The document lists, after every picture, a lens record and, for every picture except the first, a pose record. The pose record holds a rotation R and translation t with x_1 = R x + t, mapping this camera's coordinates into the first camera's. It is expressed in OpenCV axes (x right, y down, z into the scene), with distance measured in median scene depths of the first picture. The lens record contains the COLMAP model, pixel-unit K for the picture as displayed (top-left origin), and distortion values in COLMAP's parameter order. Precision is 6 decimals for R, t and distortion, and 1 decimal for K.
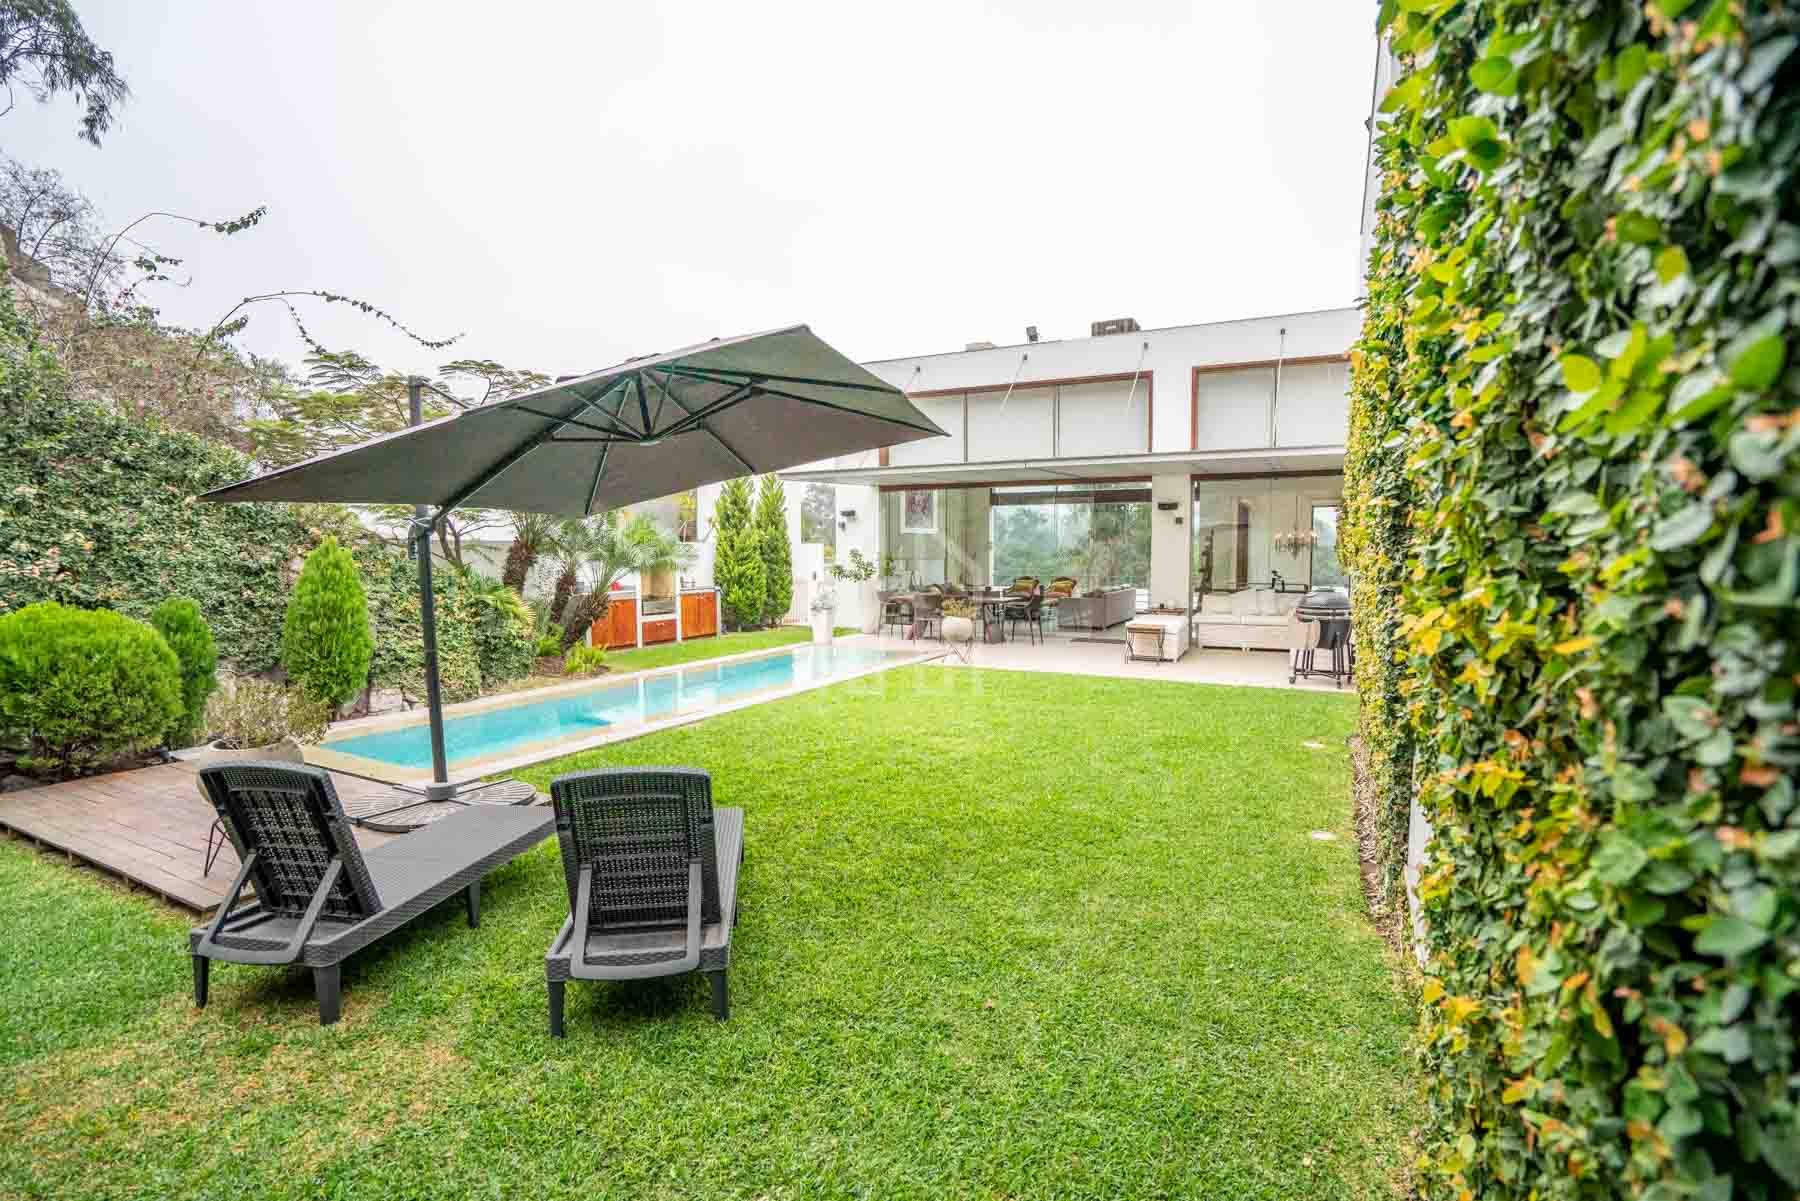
lens RADIAL K [[824.6, 0, 890.3], [0, 824.6, 595.7], [0, 0, 1]] dist [-0.036981, 0.004758]
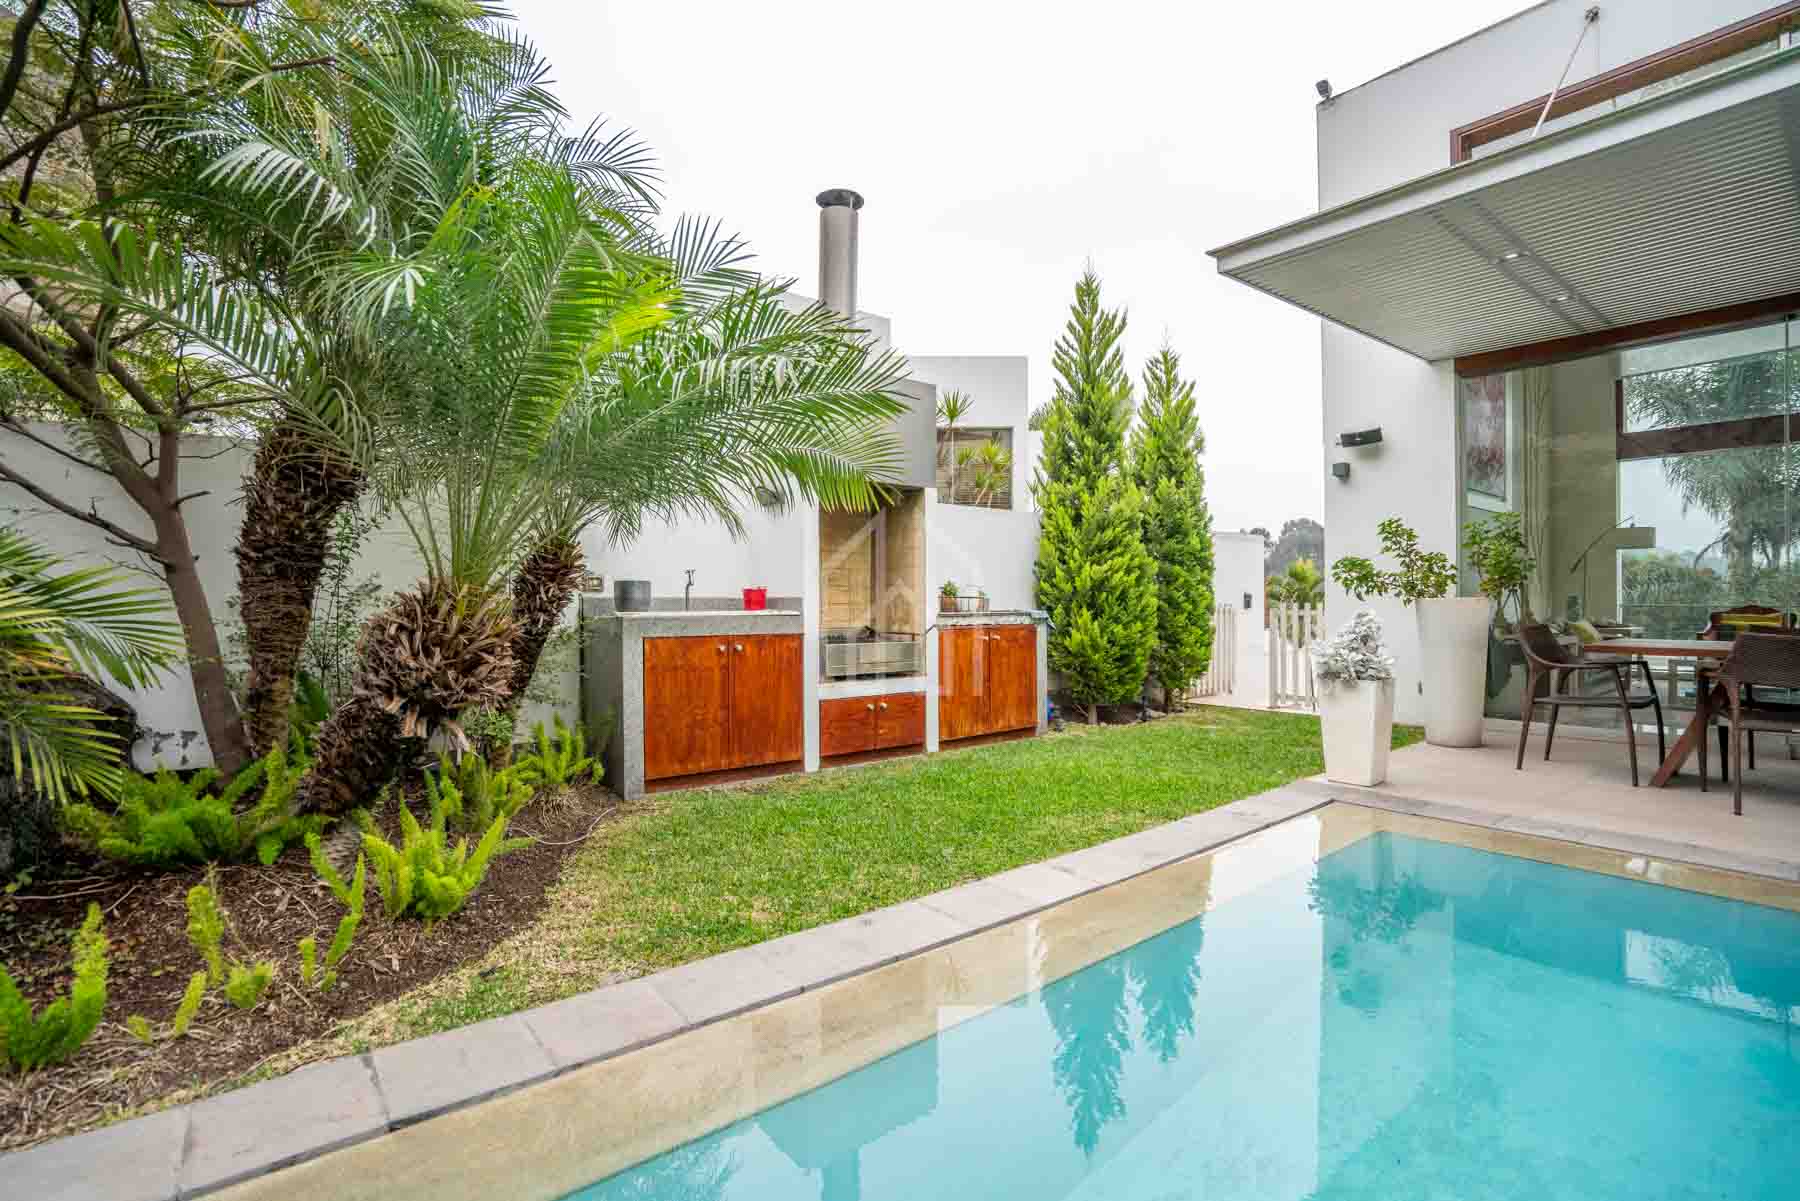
lens RADIAL K [[824.6, 0, 892.9], [0, 824.6, 600.2], [0, 0, 1]] dist [-0.036981, 0.004758]
pose [[0.916697, 0.002651, -0.399574, -0.112332], [-0.024030, 0.998534, -0.048504, 0.004951], [0.398860, 0.054066, 0.915417, 0.590612]]
